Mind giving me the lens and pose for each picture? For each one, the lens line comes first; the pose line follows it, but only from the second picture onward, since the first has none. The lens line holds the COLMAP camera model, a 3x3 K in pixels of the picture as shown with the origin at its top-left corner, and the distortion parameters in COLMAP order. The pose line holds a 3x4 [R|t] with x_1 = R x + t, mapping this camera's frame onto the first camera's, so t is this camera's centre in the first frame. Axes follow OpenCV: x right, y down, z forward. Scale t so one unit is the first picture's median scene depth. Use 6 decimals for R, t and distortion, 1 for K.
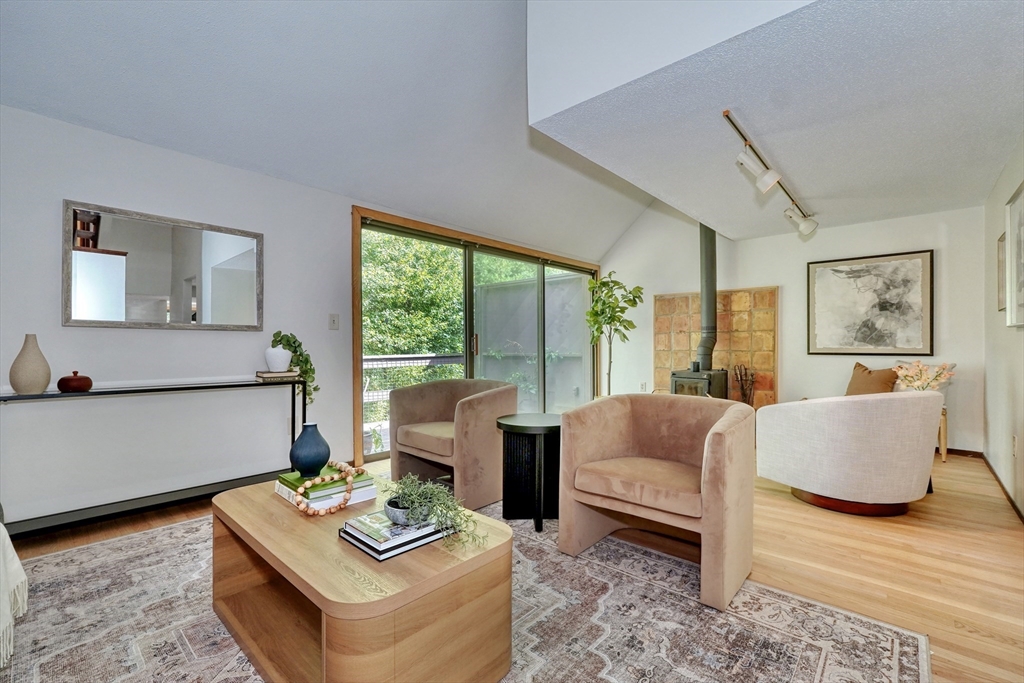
lens RADIAL K [[443.1, 0, 517.0], [0, 443.1, 344.8], [0, 0, 1]] dist [-0.014420, 0.004311]
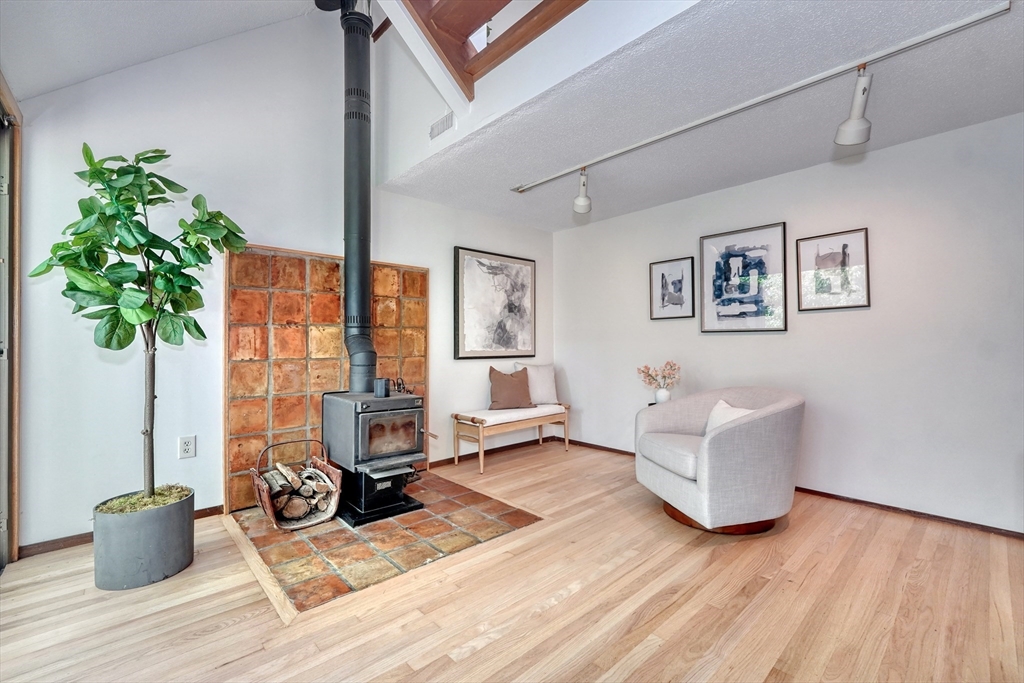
lens RADIAL K [[443.1, 0, 511.8], [0, 443.1, 340.4], [0, 0, 1]] dist [-0.014420, 0.004311]
pose [[0.109883, 0.011770, 0.993875, -0.217343], [0.005740, 0.999906, -0.012476, -0.003438], [-0.993928, 0.007076, 0.109805, 1.270766]]
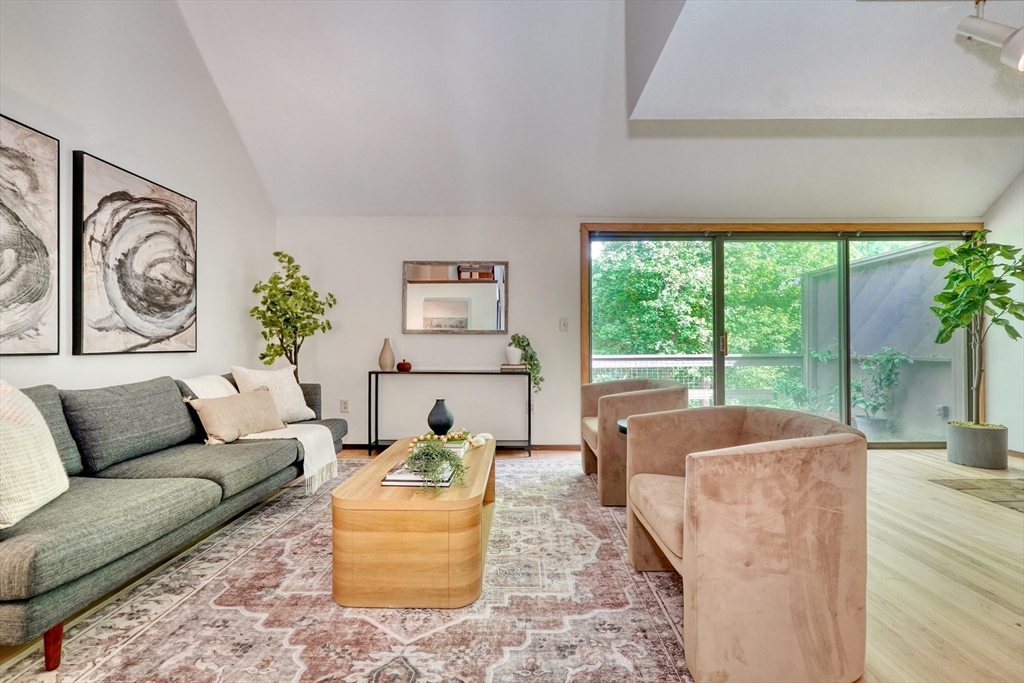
lens RADIAL K [[443.1, 0, 520.9], [0, 443.1, 342.1], [0, 0, 1]] dist [-0.014420, 0.004311]
pose [[0.663618, -0.003465, -0.748064, 0.463855], [0.000065, 0.999990, -0.004574, -0.000148], [0.748072, 0.002987, 0.663611, 0.136875]]
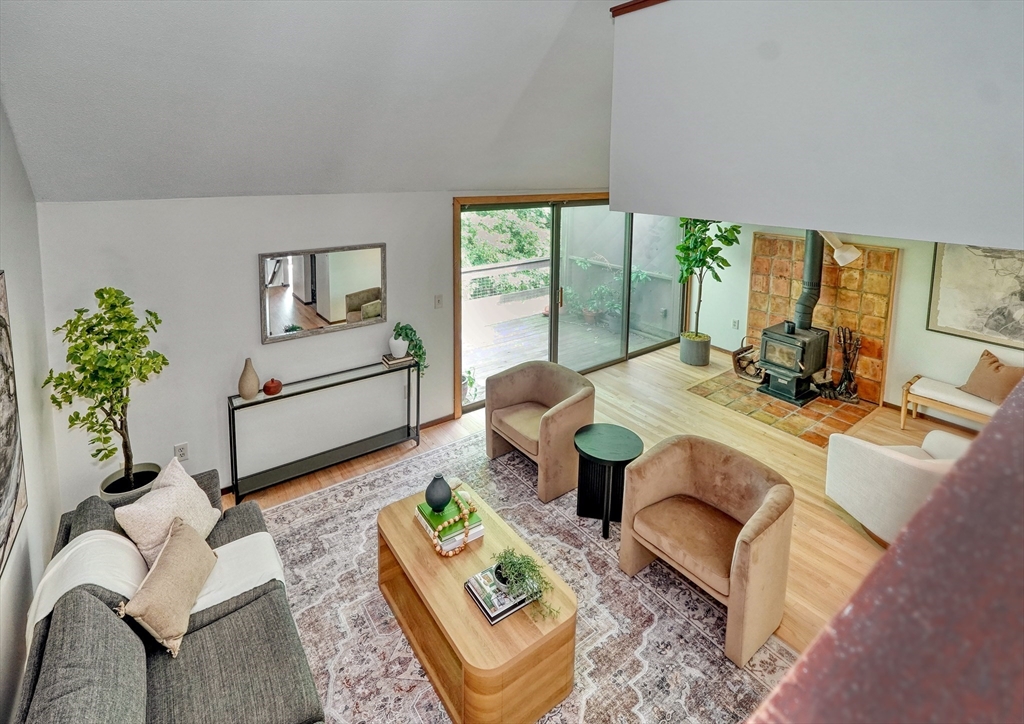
lens RADIAL K [[492.4, 0, 498.4], [0, 492.4, 215.5], [0, 0, 1]] dist [-0.011118, 0.003248]
pose [[0.974632, 0.035592, -0.220965, 0.022706], [-0.013169, 0.994683, 0.102134, -0.477294], [0.223426, -0.096633, 0.969919, -0.238588]]
